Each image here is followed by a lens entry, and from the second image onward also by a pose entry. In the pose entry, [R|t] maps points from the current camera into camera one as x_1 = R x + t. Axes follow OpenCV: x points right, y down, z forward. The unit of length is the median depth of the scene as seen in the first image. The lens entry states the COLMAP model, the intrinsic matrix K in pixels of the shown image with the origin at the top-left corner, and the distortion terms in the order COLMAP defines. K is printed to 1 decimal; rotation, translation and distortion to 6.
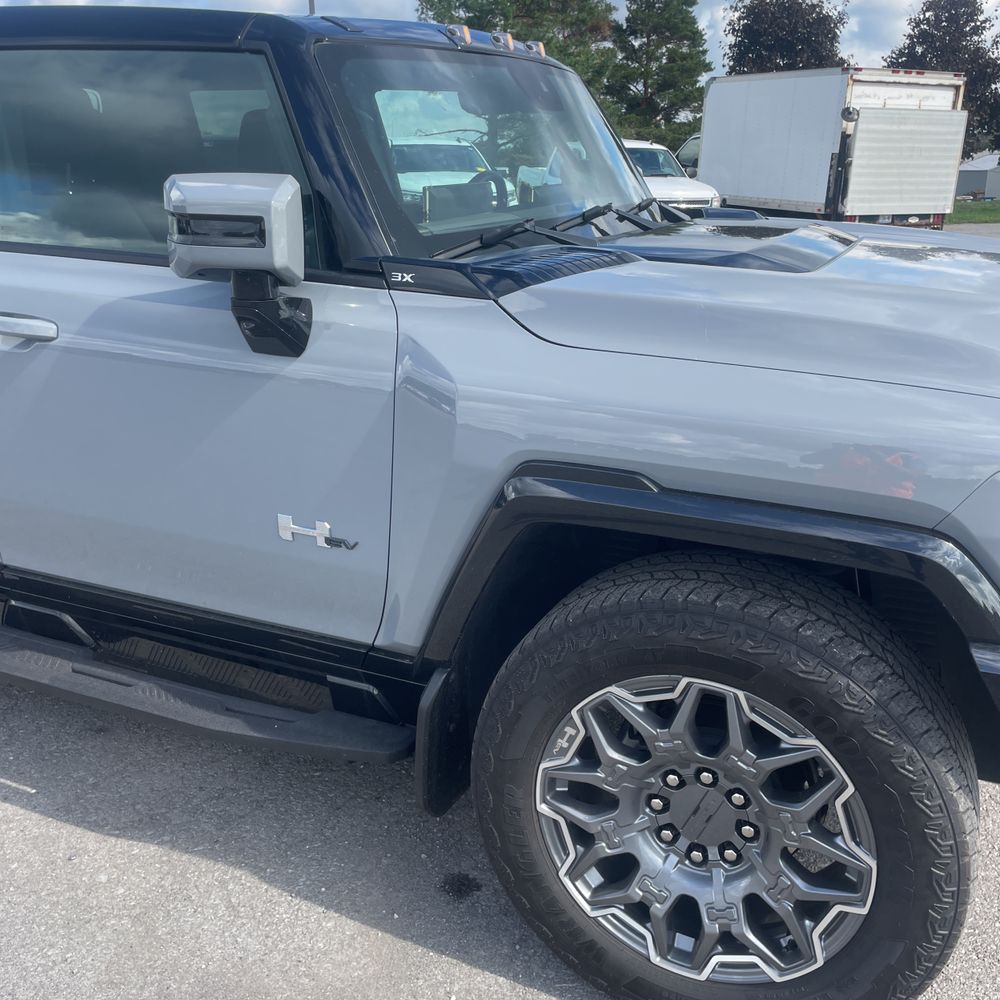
lens RADIAL K [[1035.0, 0, 512.6], [0, 1035.0, 498.2], [0, 0, 1]] dist [0.098238, -0.158556]
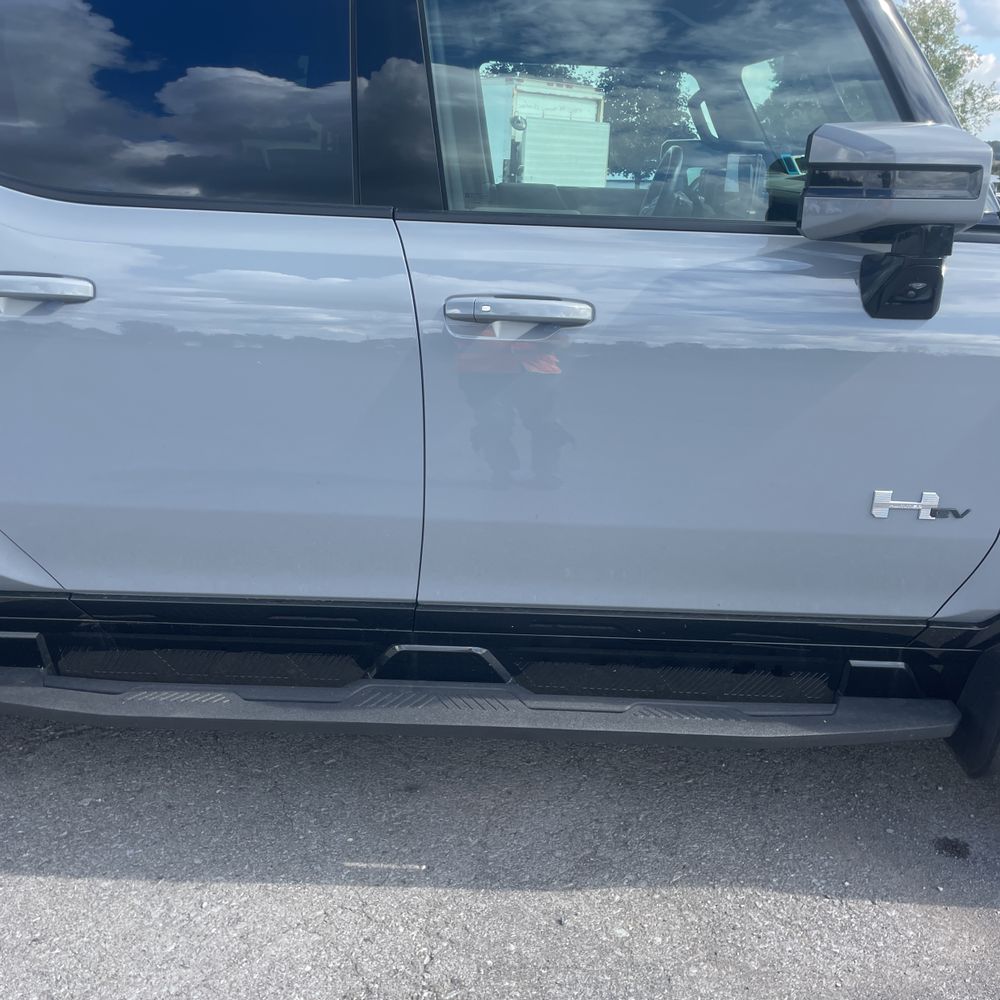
lens RADIAL K [[1035.0, 0, 512.6], [0, 1035.0, 498.2], [0, 0, 1]] dist [0.098238, -0.158556]
pose [[0.921466, -0.107060, 0.373414, -0.622029], [0.109898, 0.993848, 0.013748, -0.019562], [-0.372588, 0.028369, 0.927563, 0.167333]]
